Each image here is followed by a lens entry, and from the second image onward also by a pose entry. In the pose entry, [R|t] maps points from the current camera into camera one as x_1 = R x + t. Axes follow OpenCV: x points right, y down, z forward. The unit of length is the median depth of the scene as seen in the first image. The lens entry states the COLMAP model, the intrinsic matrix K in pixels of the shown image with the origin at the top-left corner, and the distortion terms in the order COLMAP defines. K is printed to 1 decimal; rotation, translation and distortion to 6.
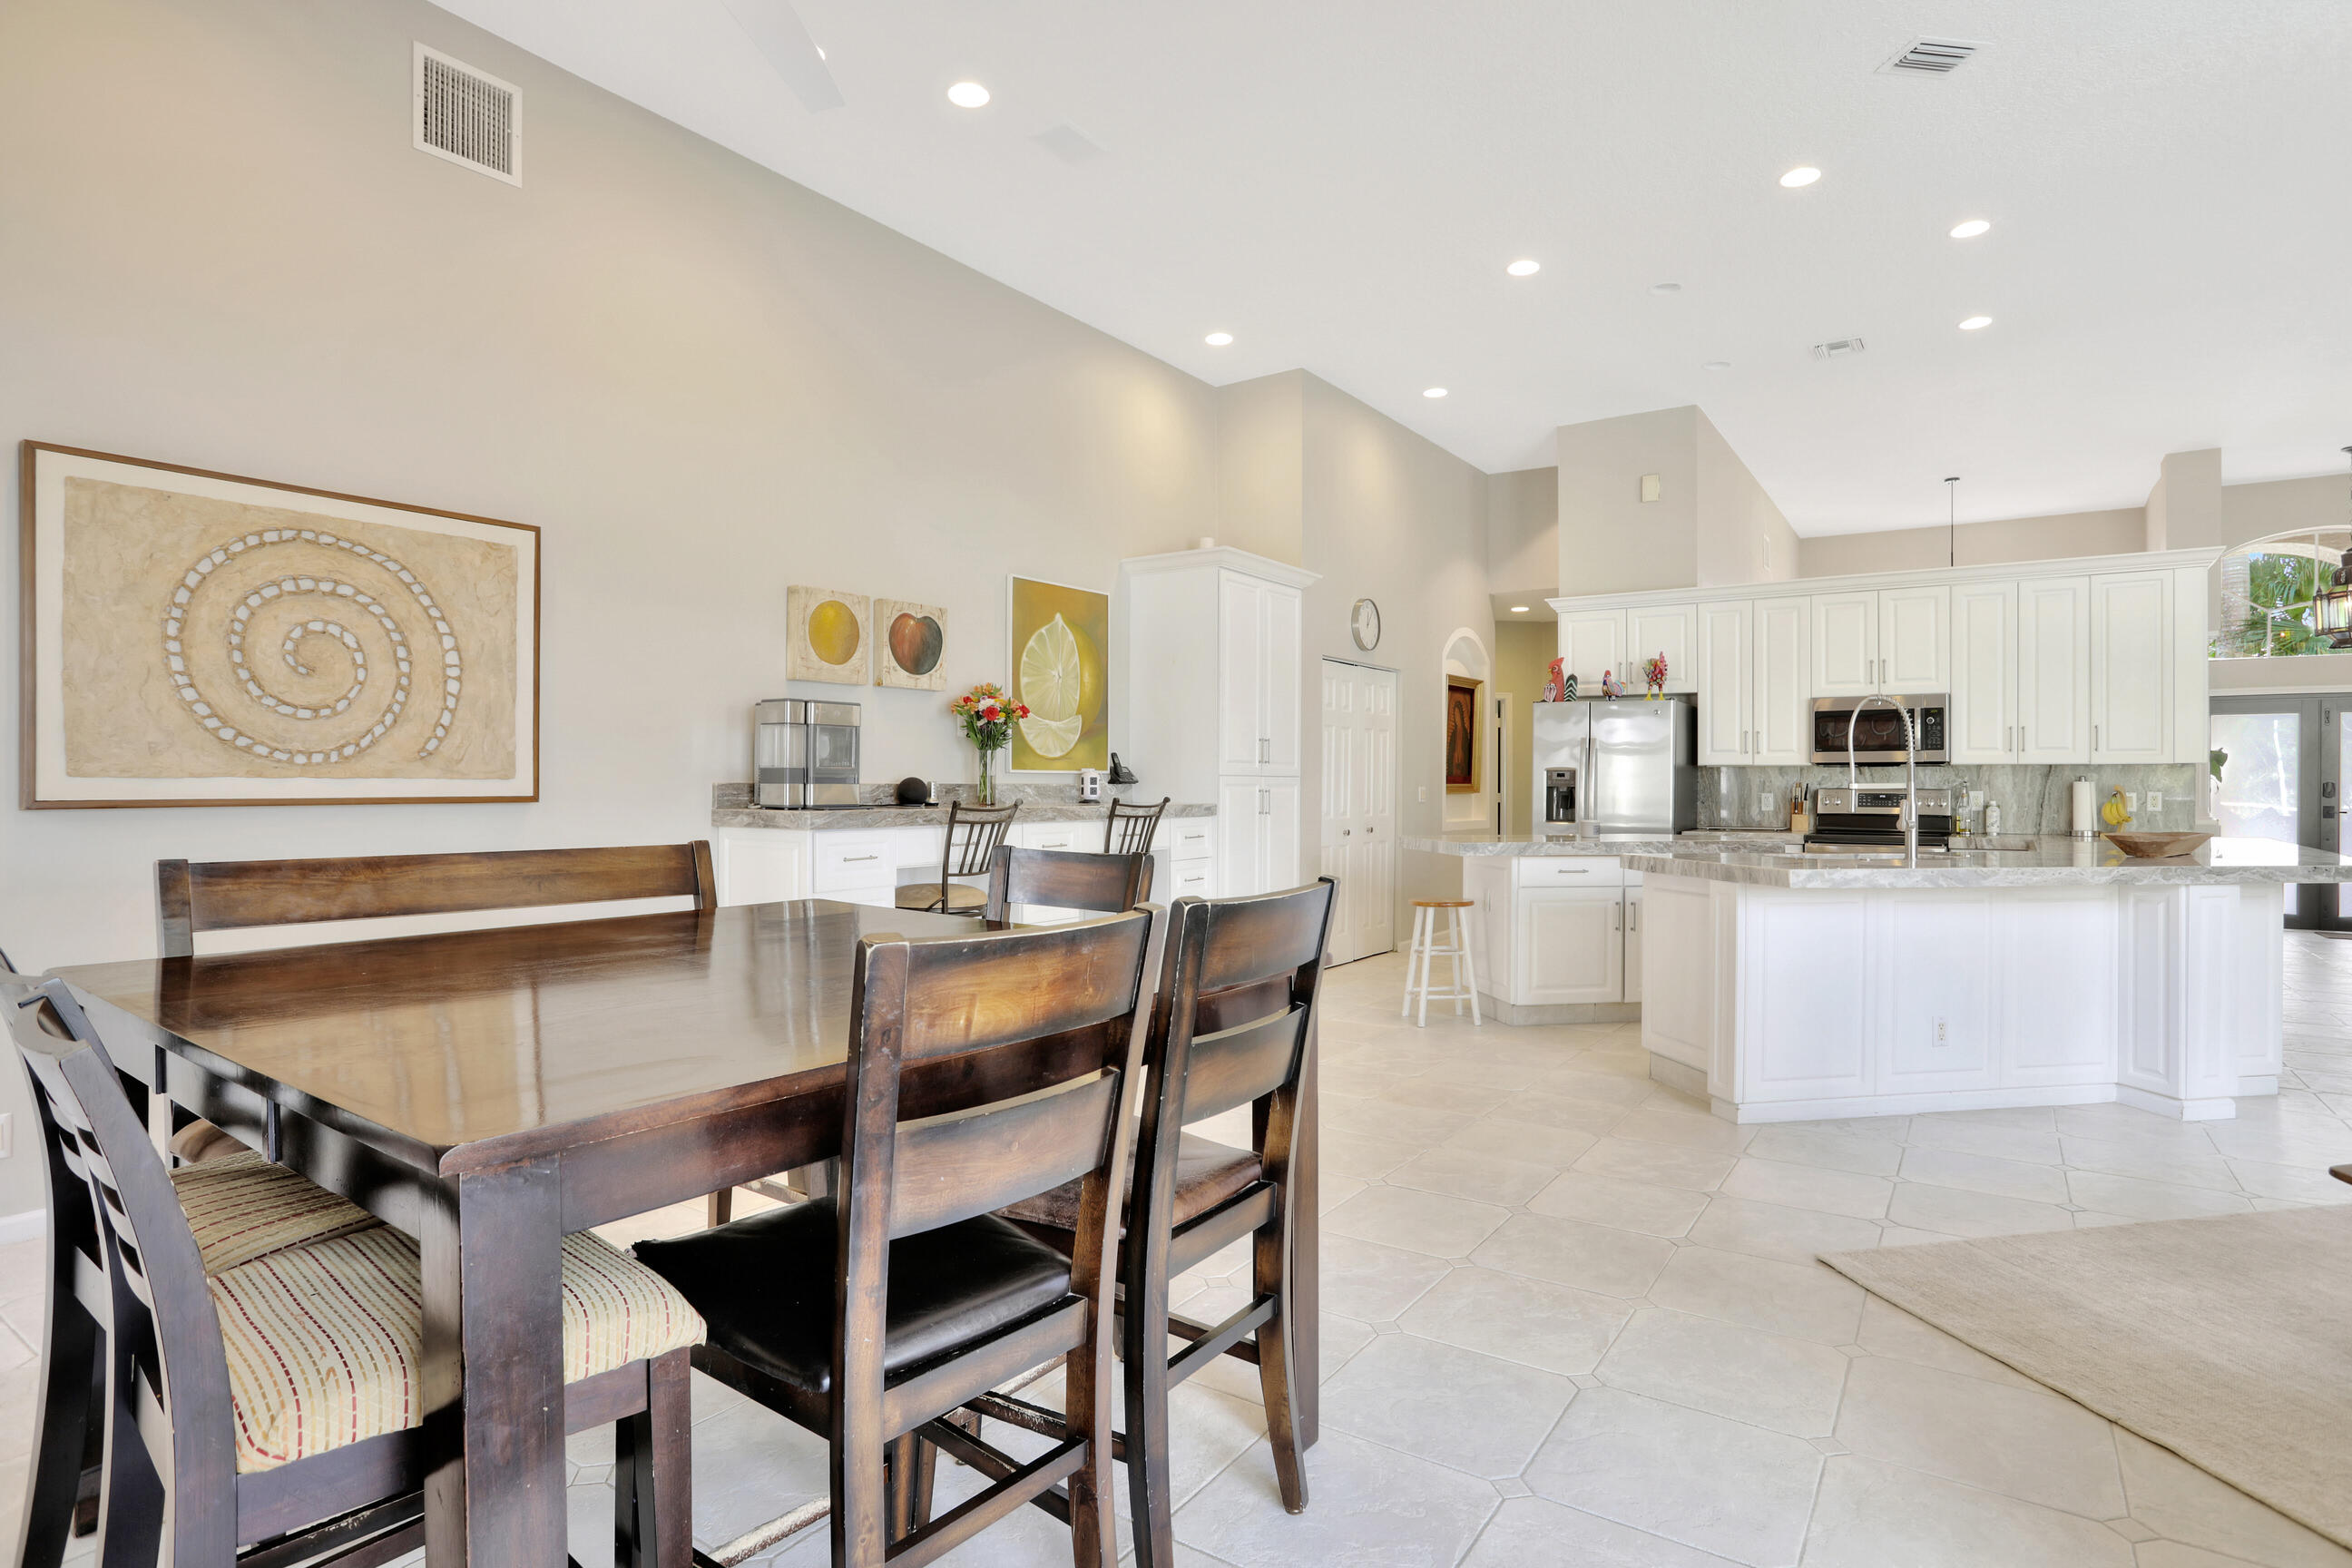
lens RADIAL K [[1224.2, 0, 1183.4], [0, 1224.2, 776.9], [0, 0, 1]] dist [-0.070011, 0.037595]
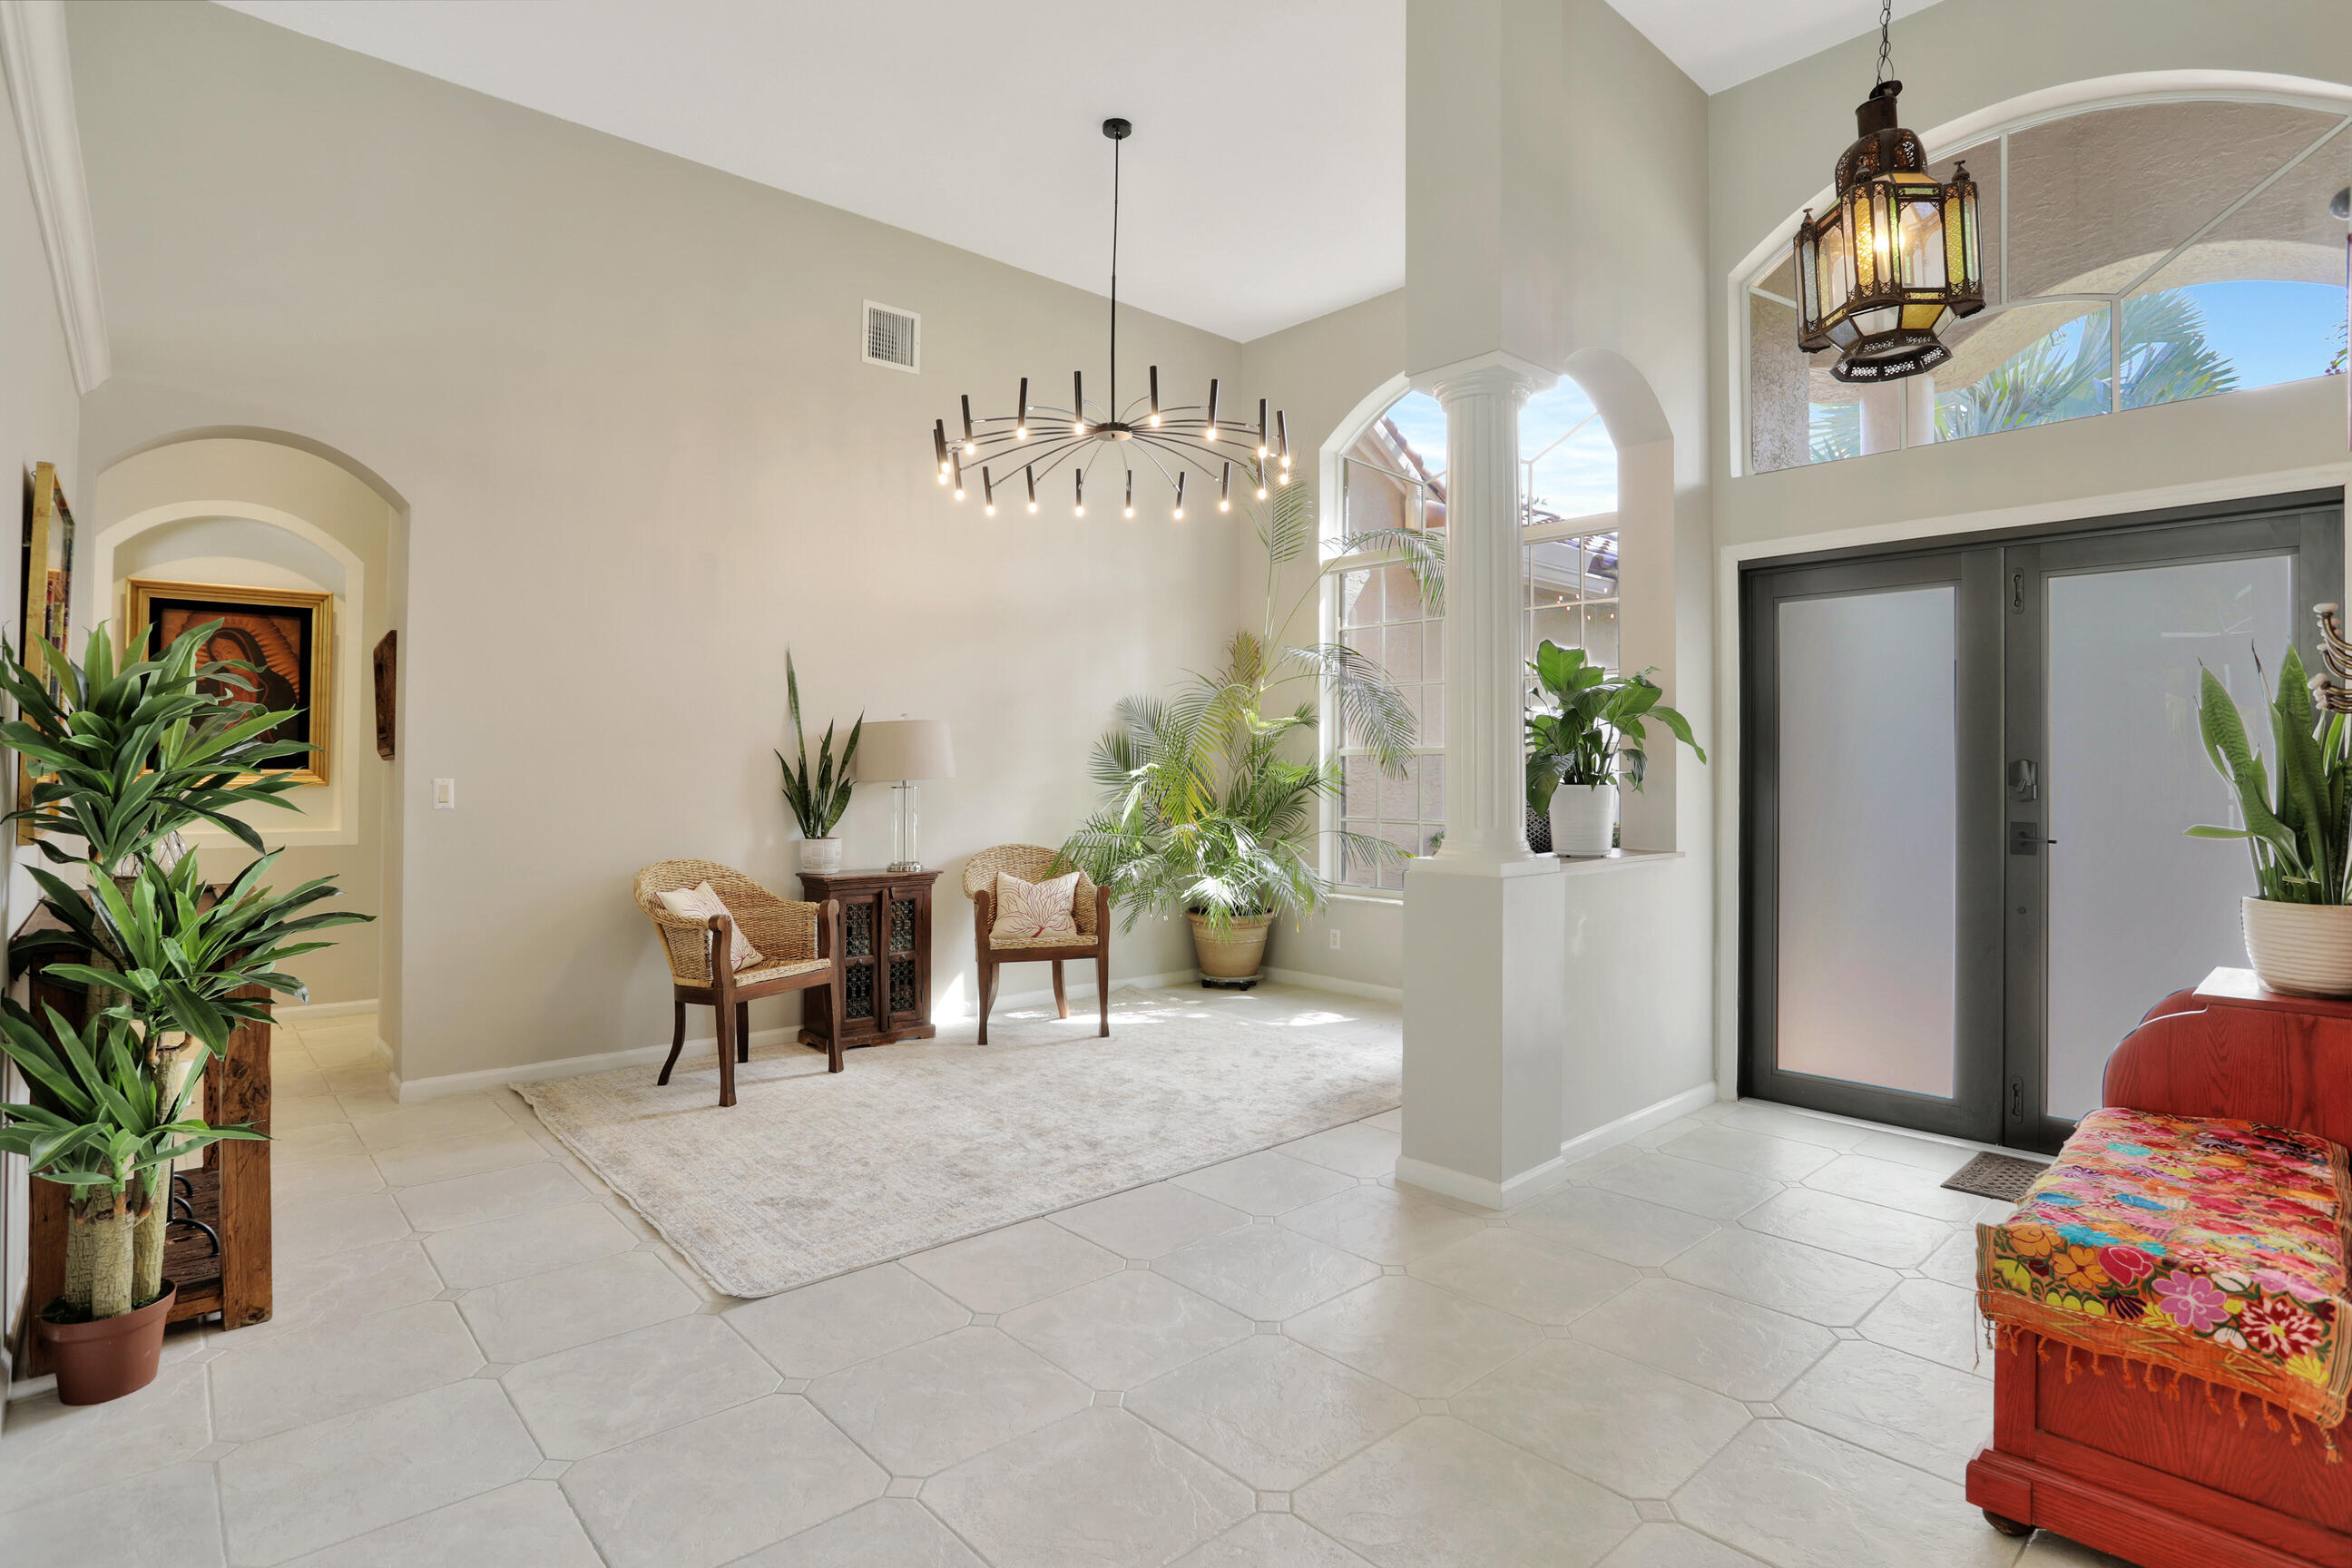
lens RADIAL K [[1181.7, 0, 1179.9], [0, 1181.7, 741.6], [0, 0, 1]] dist [-0.011874, 0.000344]
pose [[0.969366, -0.008575, -0.245473, 1.118866], [0.003511, 0.999772, -0.021060, 0.007855], [0.245597, 0.019553, 0.969175, 0.794748]]
